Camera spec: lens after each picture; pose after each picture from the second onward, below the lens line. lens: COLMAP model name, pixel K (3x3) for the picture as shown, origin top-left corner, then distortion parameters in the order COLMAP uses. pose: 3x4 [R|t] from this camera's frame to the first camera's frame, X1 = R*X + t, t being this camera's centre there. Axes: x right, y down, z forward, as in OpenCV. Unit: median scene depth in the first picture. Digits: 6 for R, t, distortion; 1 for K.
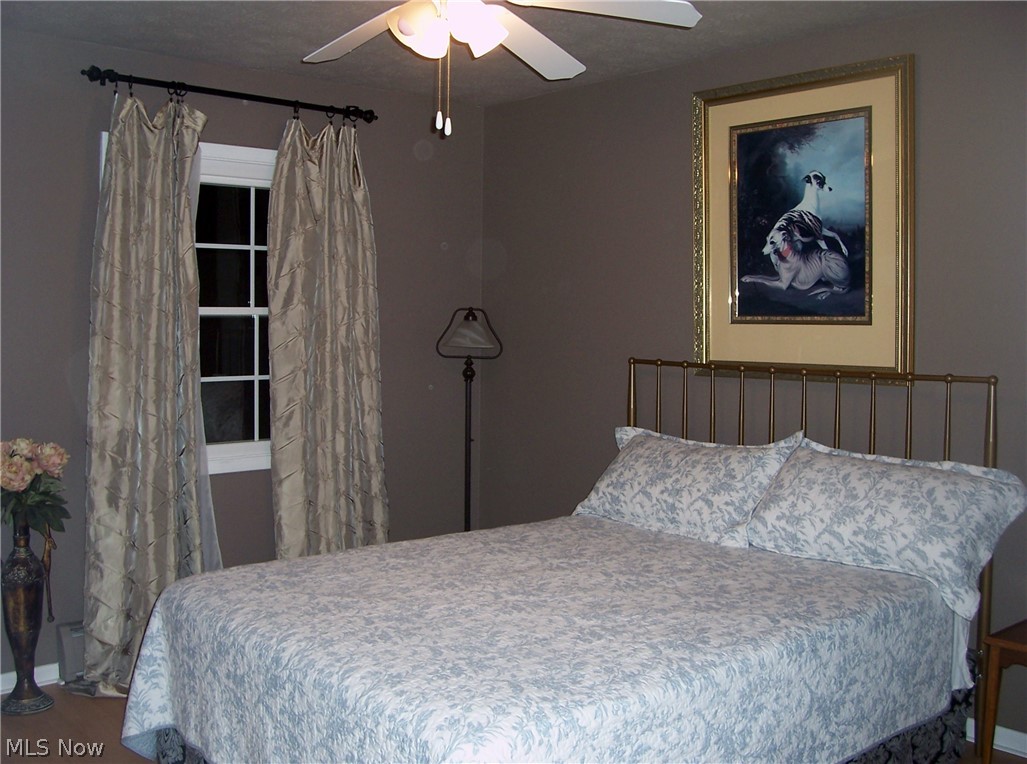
lens RADIAL K [[1036.7, 0, 513.5], [0, 1036.7, 382.0], [0, 0, 1]] dist [-0.201235, 0.192927]
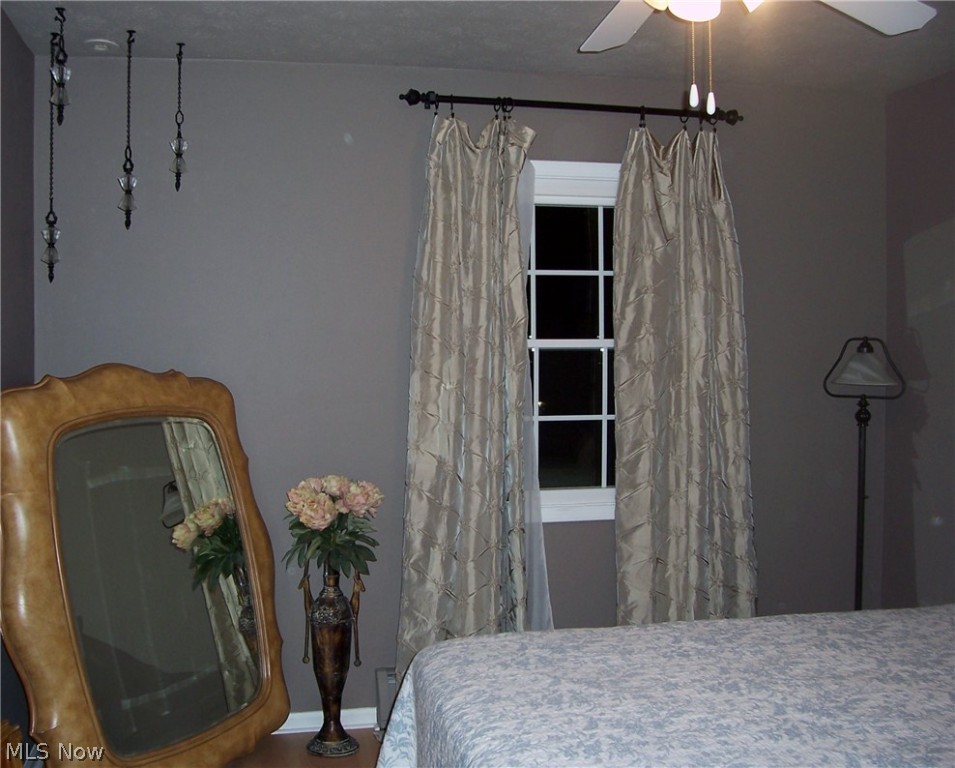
lens RADIAL K [[1045.0, 0, 477.5], [0, 1045.0, 384.0], [0, 0, 1]] dist [-0.201468, 0.237412]
pose [[0.863435, 0.002945, -0.504451, 0.116510], [-0.019970, 0.999399, -0.028346, -0.005442], [0.504064, 0.034549, 0.862975, 0.158275]]
